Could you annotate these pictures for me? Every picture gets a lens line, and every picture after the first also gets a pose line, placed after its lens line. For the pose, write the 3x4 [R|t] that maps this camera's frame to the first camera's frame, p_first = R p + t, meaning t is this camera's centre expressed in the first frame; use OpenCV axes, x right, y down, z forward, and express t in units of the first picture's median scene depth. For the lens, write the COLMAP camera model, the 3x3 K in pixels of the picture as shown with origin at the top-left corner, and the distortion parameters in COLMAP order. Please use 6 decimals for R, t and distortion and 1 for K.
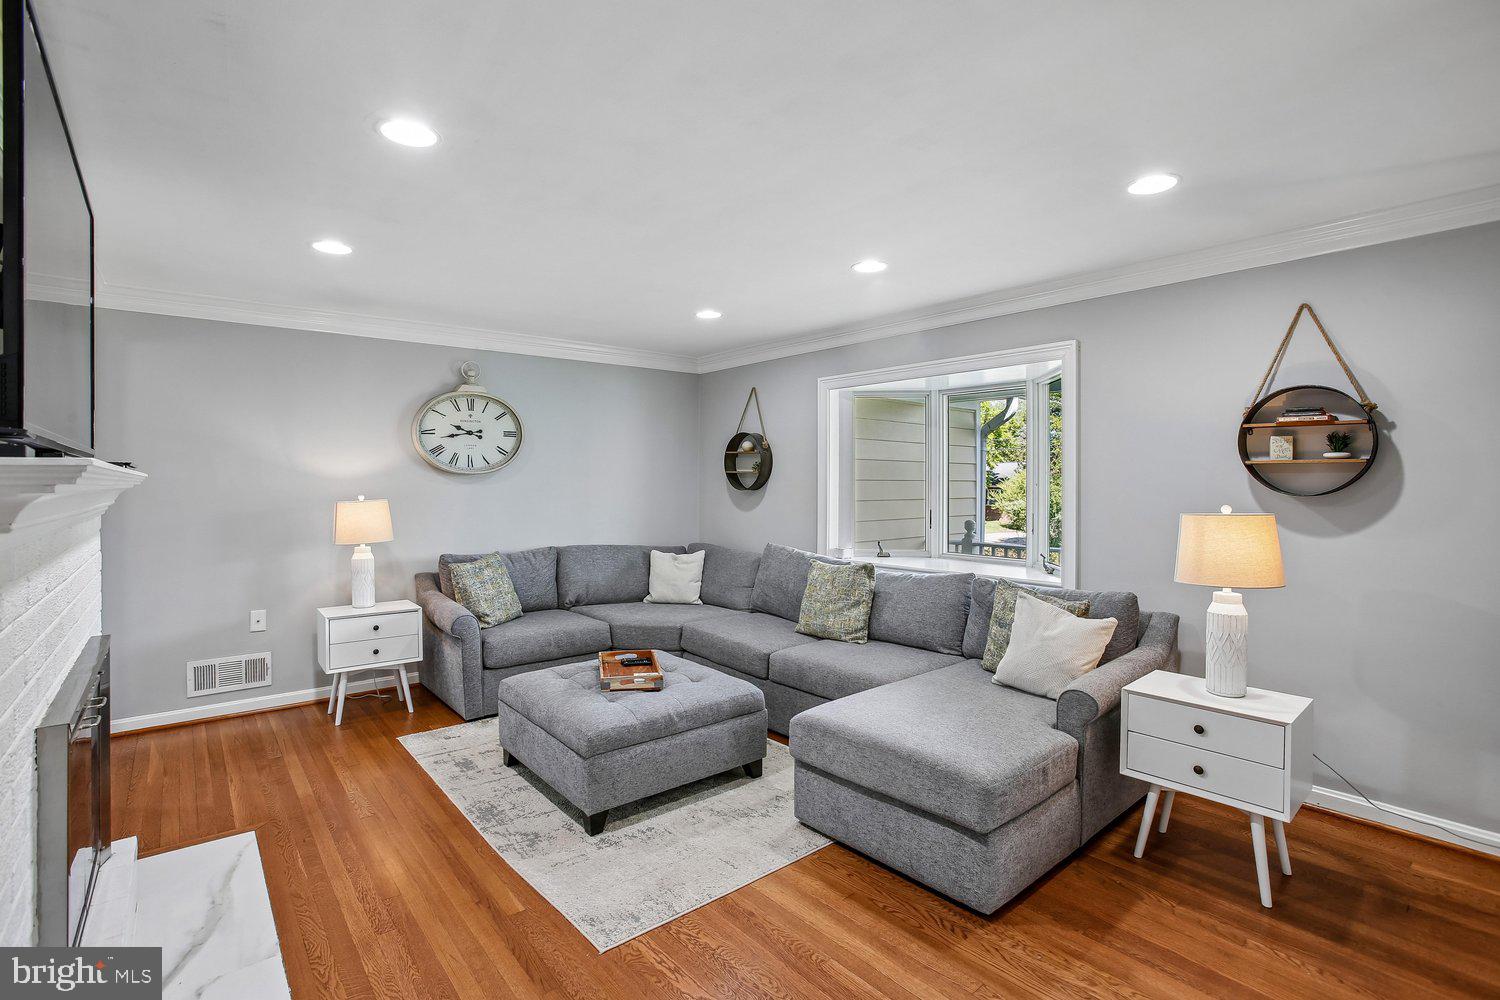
lens RADIAL K [[701.8, 0, 746.9], [0, 701.8, 488.9], [0, 0, 1]] dist [-0.058181, 0.019220]
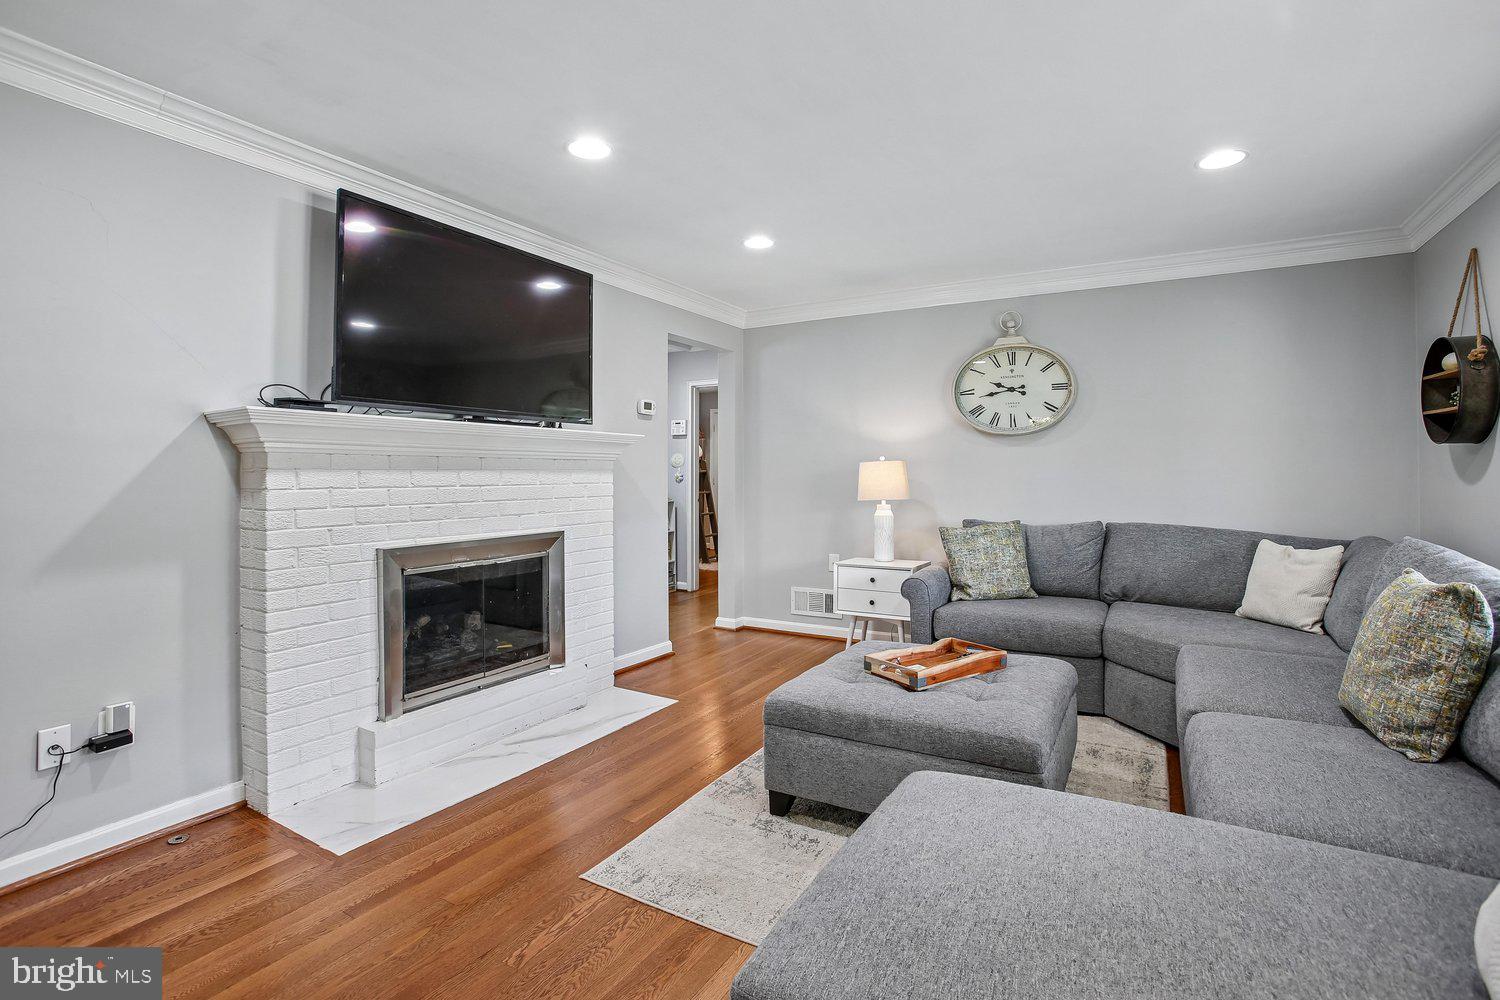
lens RADIAL K [[701.8, 0, 734.7], [0, 701.8, 469.7], [0, 0, 1]] dist [-0.058181, 0.019220]
pose [[0.348114, -0.003845, -0.937444, 0.332153], [-0.007887, 0.999944, -0.007030, 0.034023], [0.937419, 0.009841, 0.348065, 0.350185]]
